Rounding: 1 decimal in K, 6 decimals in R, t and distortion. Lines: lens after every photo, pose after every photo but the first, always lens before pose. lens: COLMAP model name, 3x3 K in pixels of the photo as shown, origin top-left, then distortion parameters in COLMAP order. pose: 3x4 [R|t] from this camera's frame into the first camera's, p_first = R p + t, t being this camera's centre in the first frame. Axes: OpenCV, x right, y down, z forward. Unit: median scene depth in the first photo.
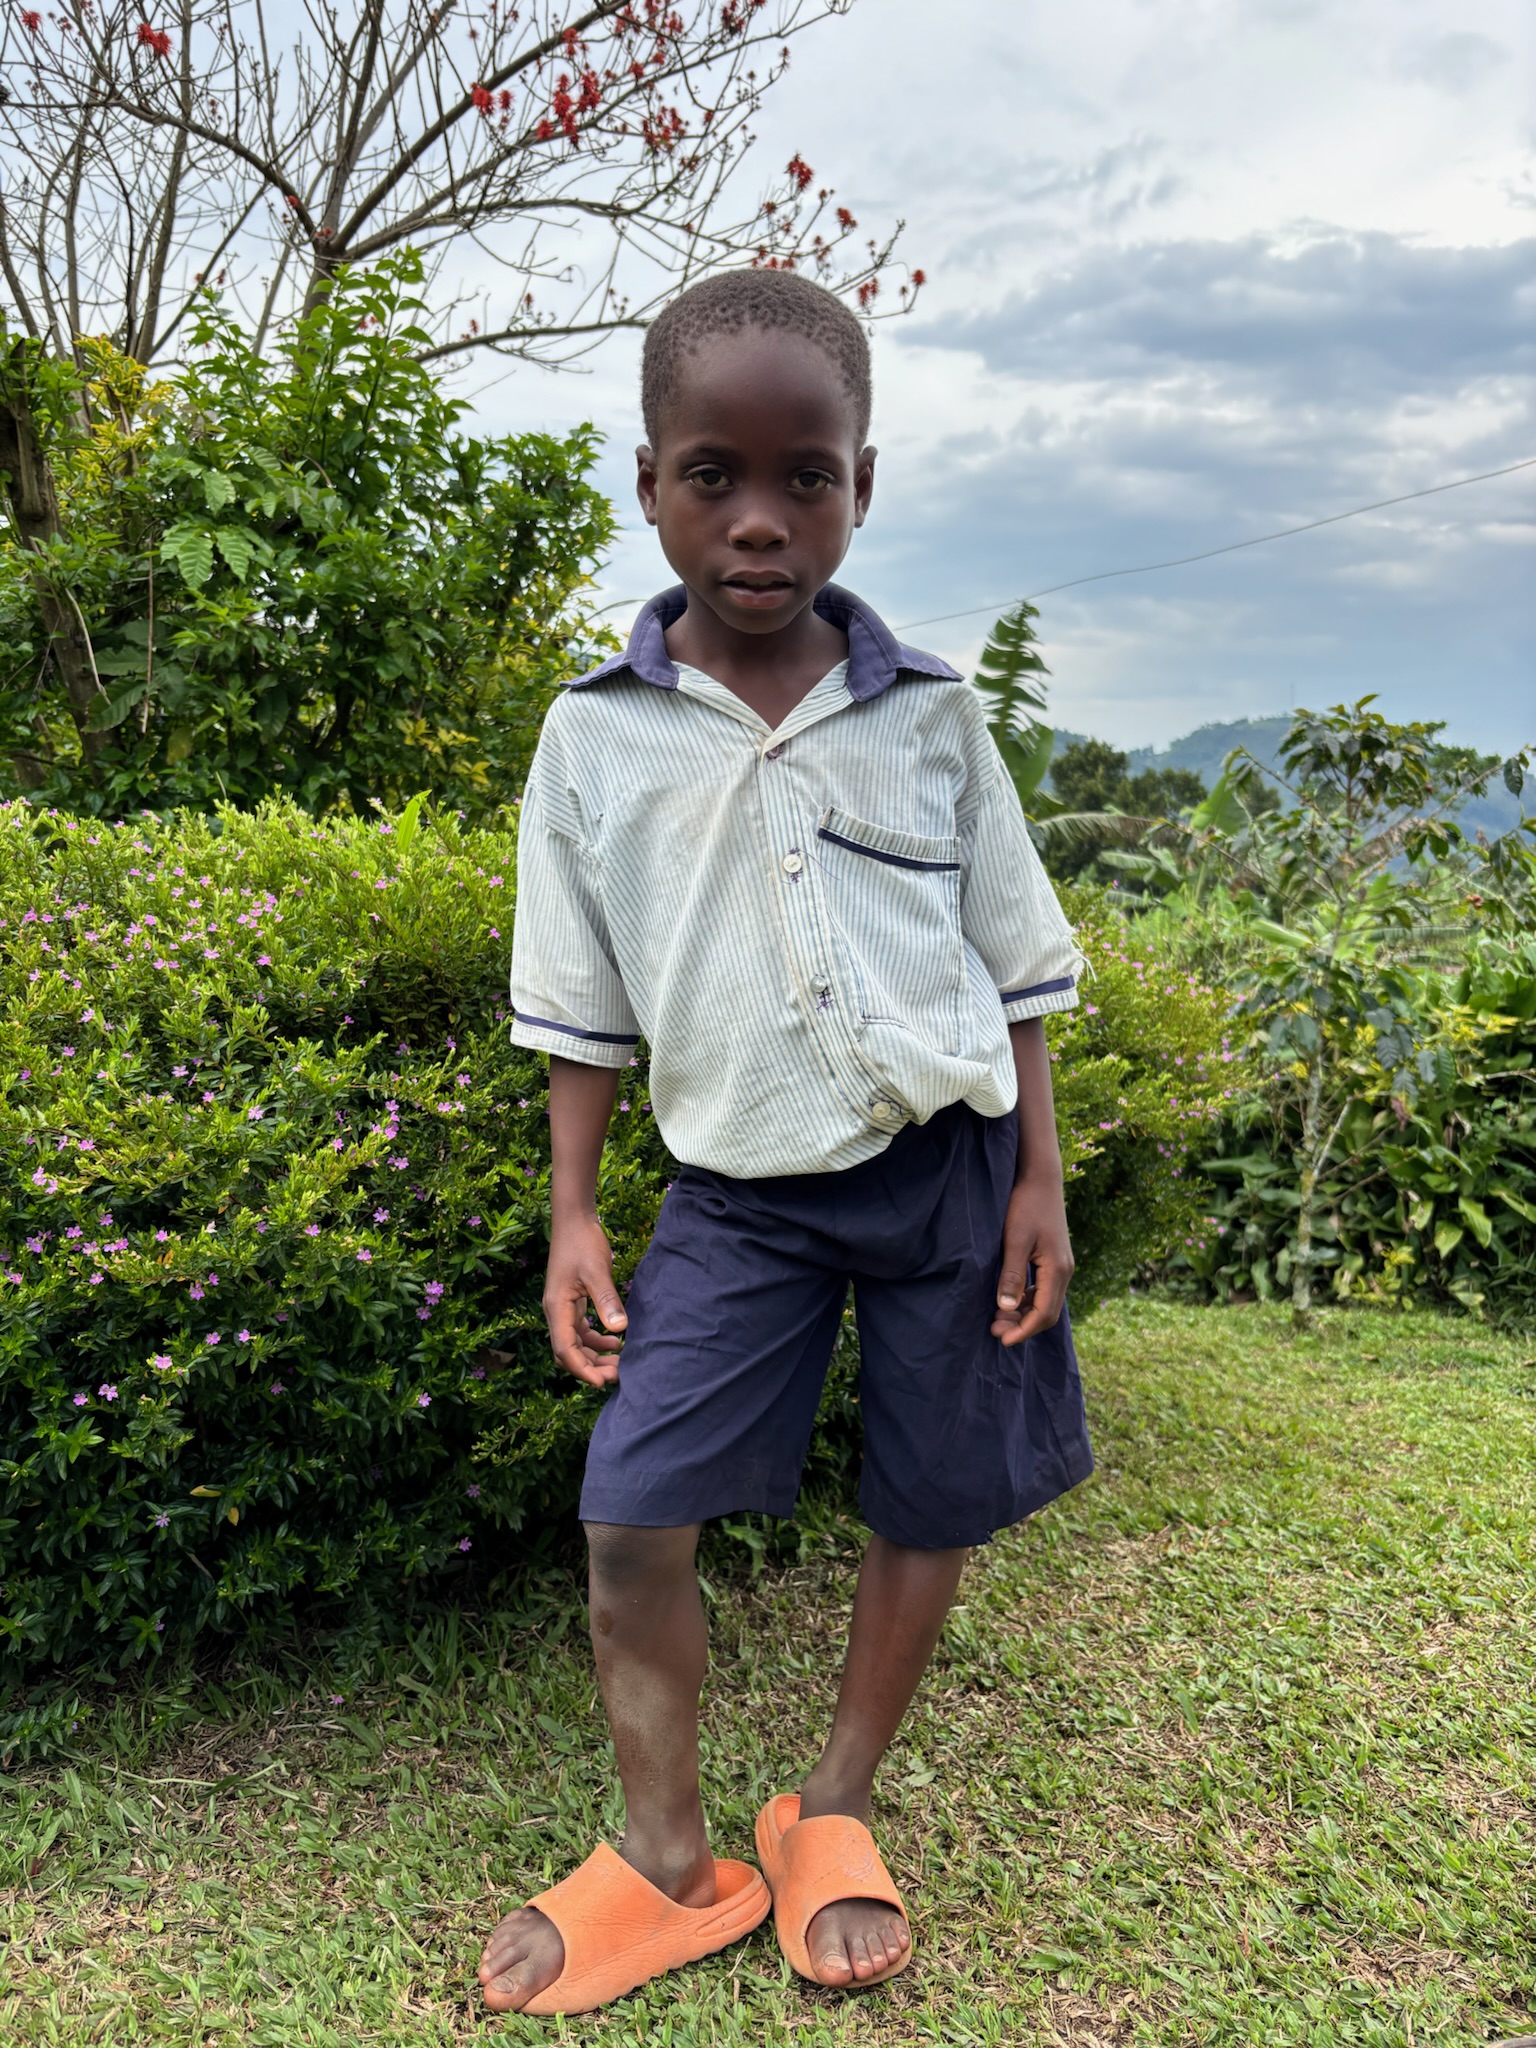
lens RADIAL K [[1520.2, 0, 762.0], [0, 1520.2, 1029.9], [0, 0, 1]] dist [-0.012343, -0.001227]
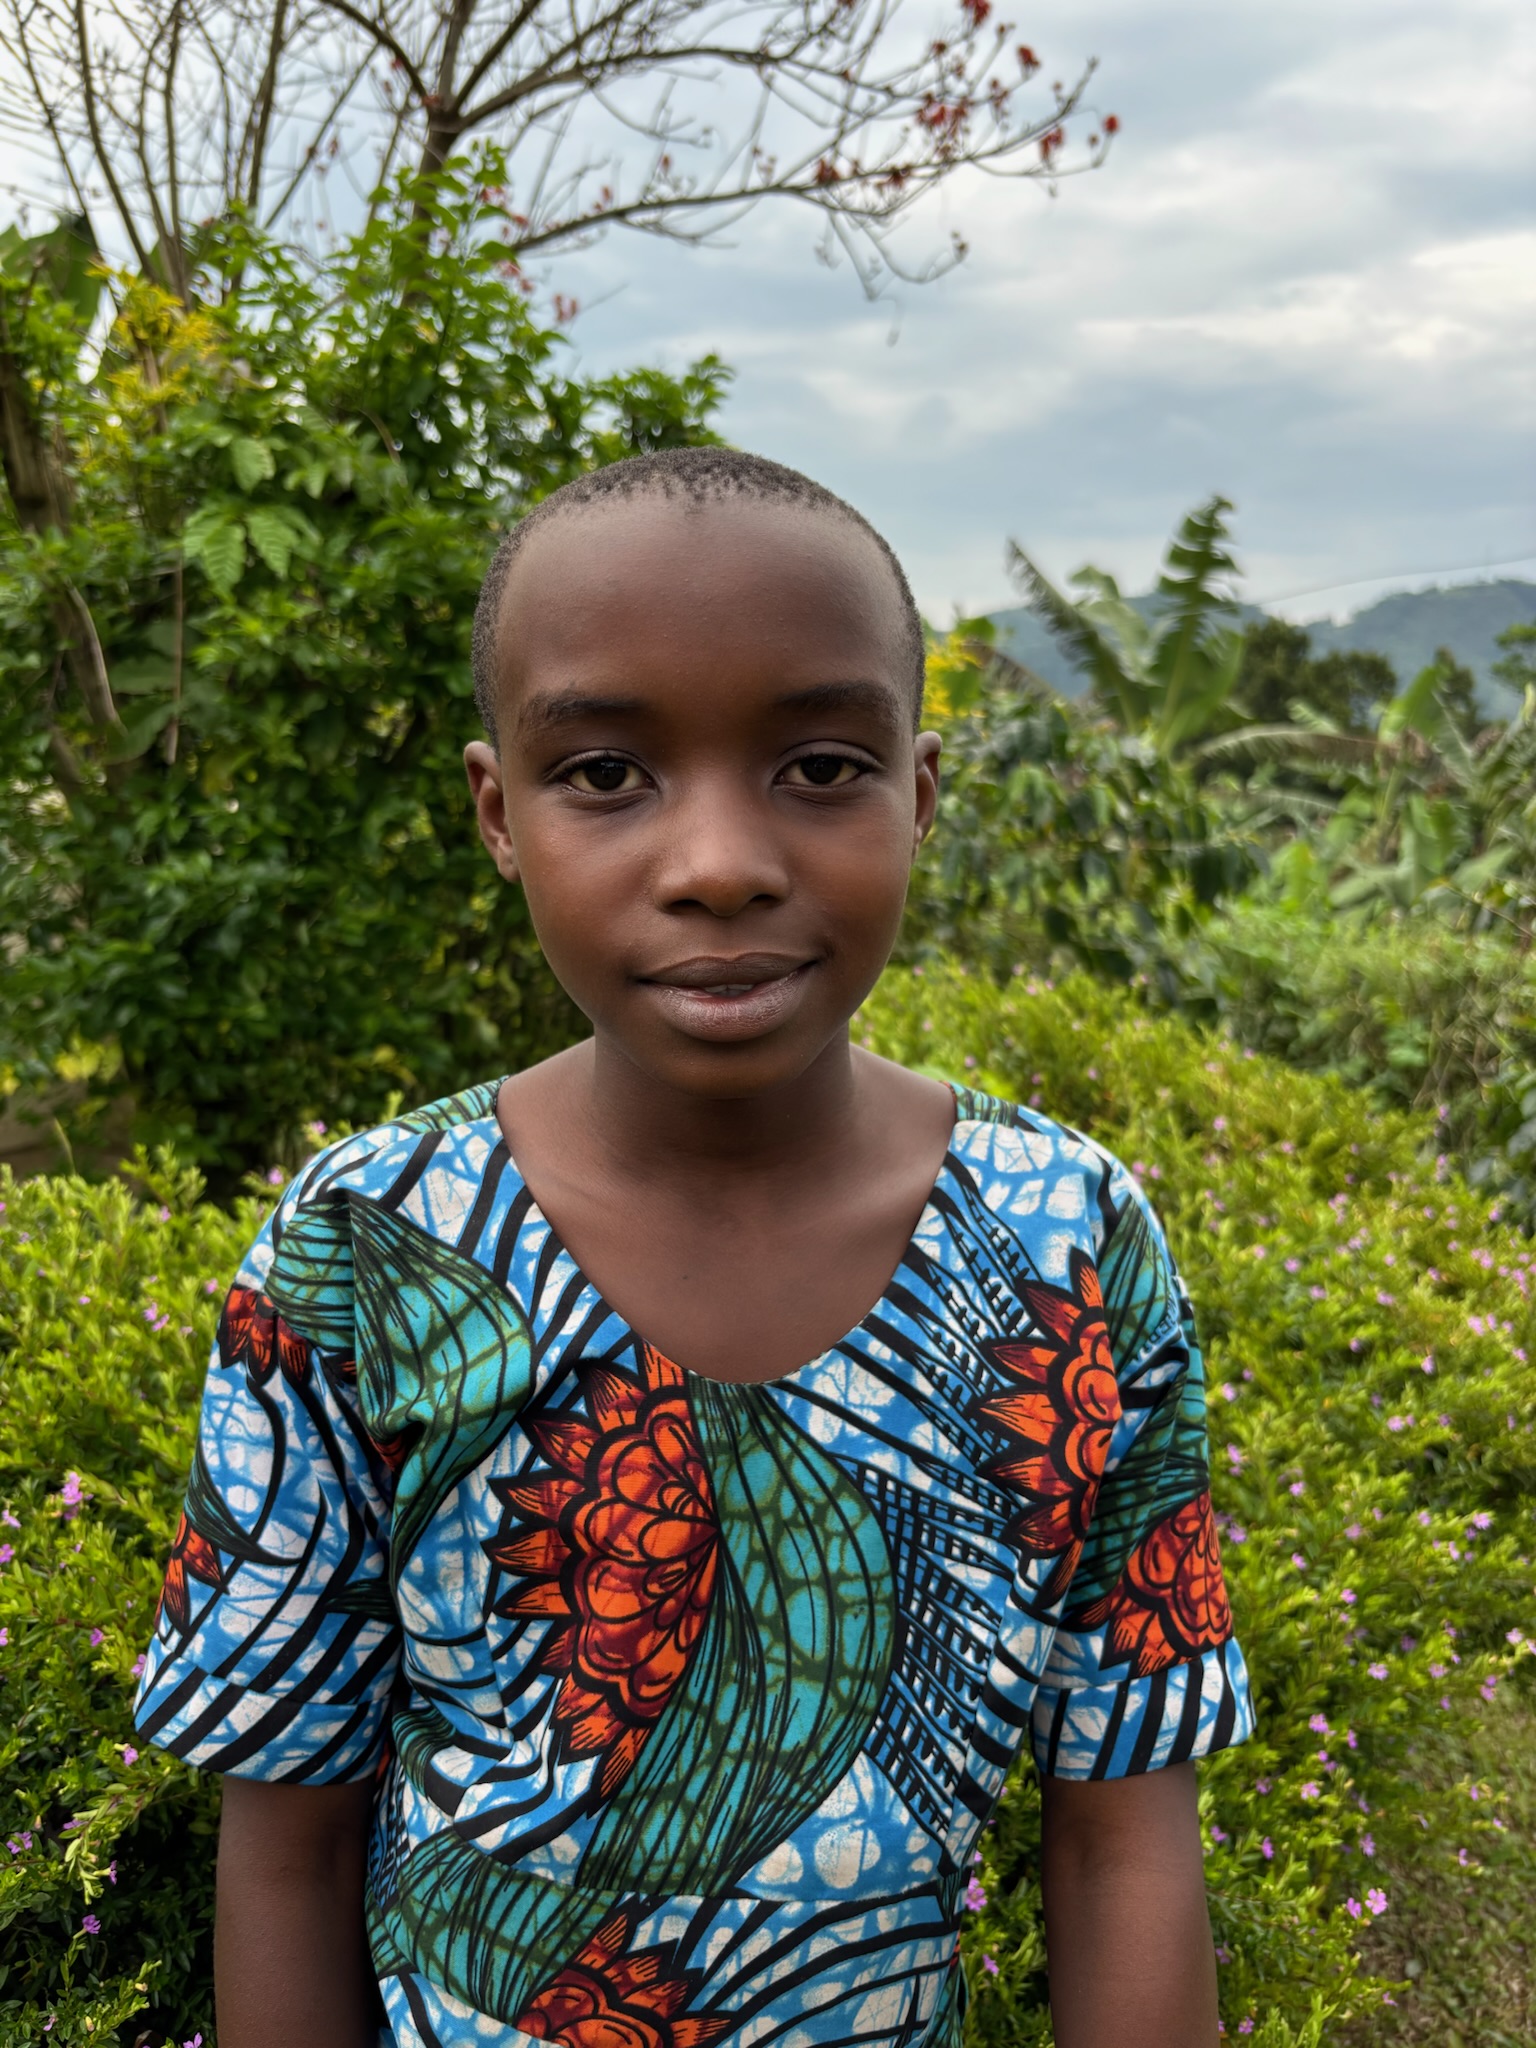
lens RADIAL K [[1531.6, 0, 767.7], [0, 1531.6, 1037.9], [0, 0, 1]] dist [0.009678, -0.039277]
pose [[0.995580, 0.018499, -0.092076, -0.001843], [-0.010885, 0.996530, 0.082517, -0.051653], [0.093283, -0.081150, 0.992327, 0.081659]]
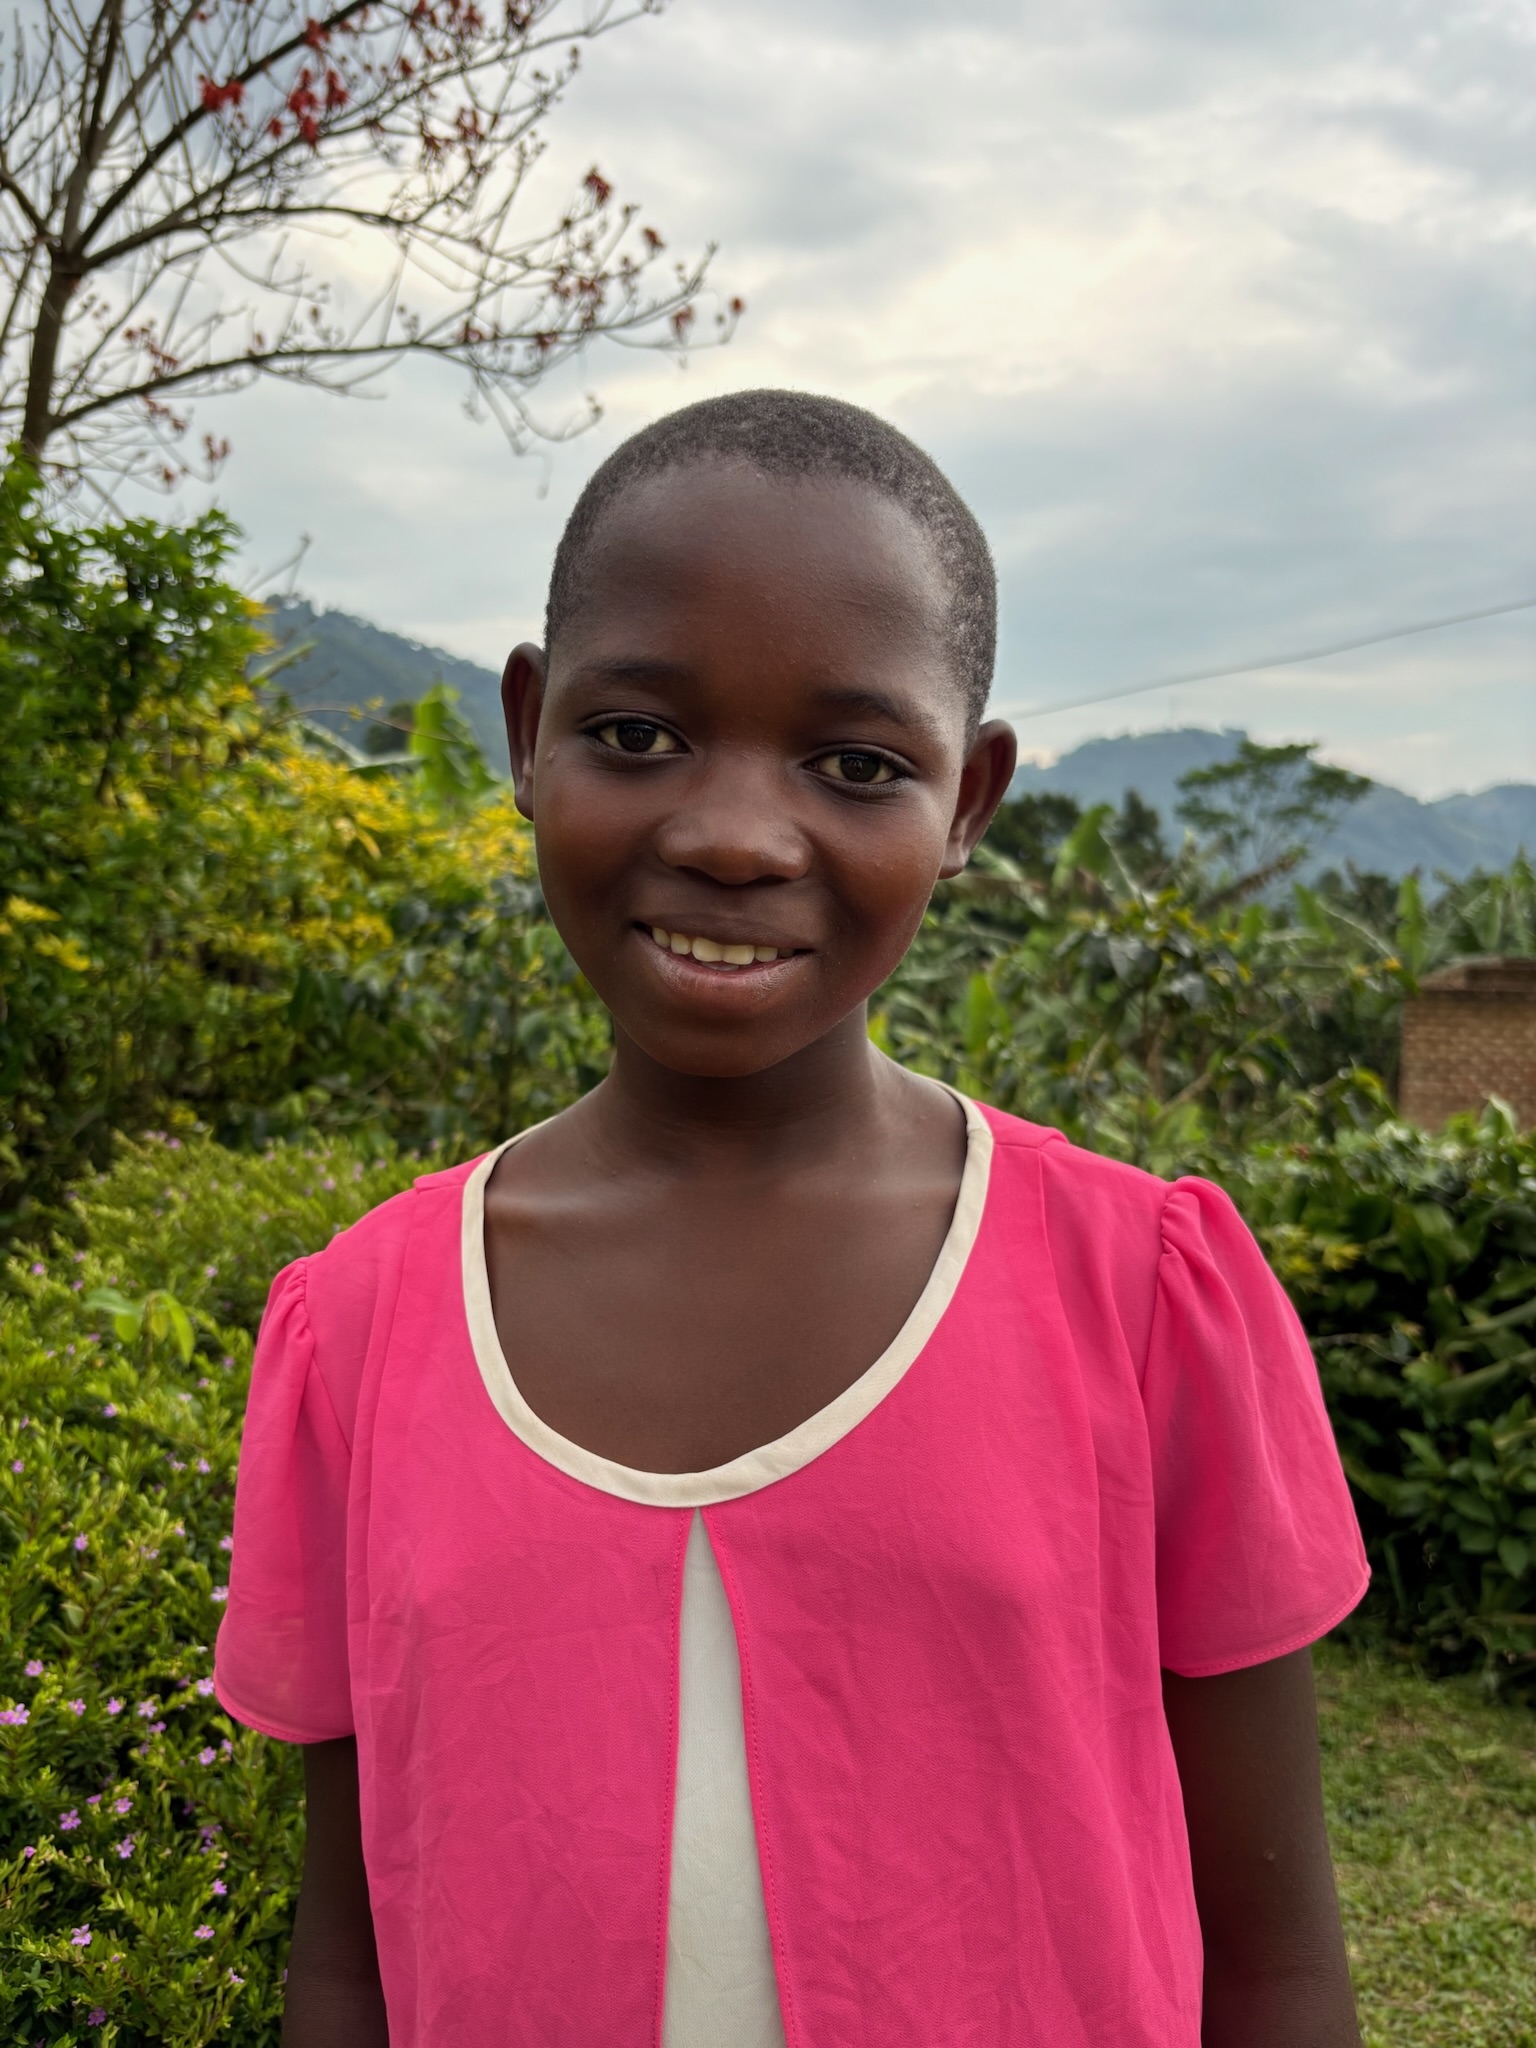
lens RADIAL K [[1531.6, 0, 767.7], [0, 1531.6, 1037.9], [0, 0, 1]] dist [0.009678, -0.039277]
pose [[0.997116, -0.005529, 0.075694, 0.054339], [0.005745, 0.999980, -0.002641, -0.058903], [-0.075678, 0.003068, 0.997128, 0.090425]]
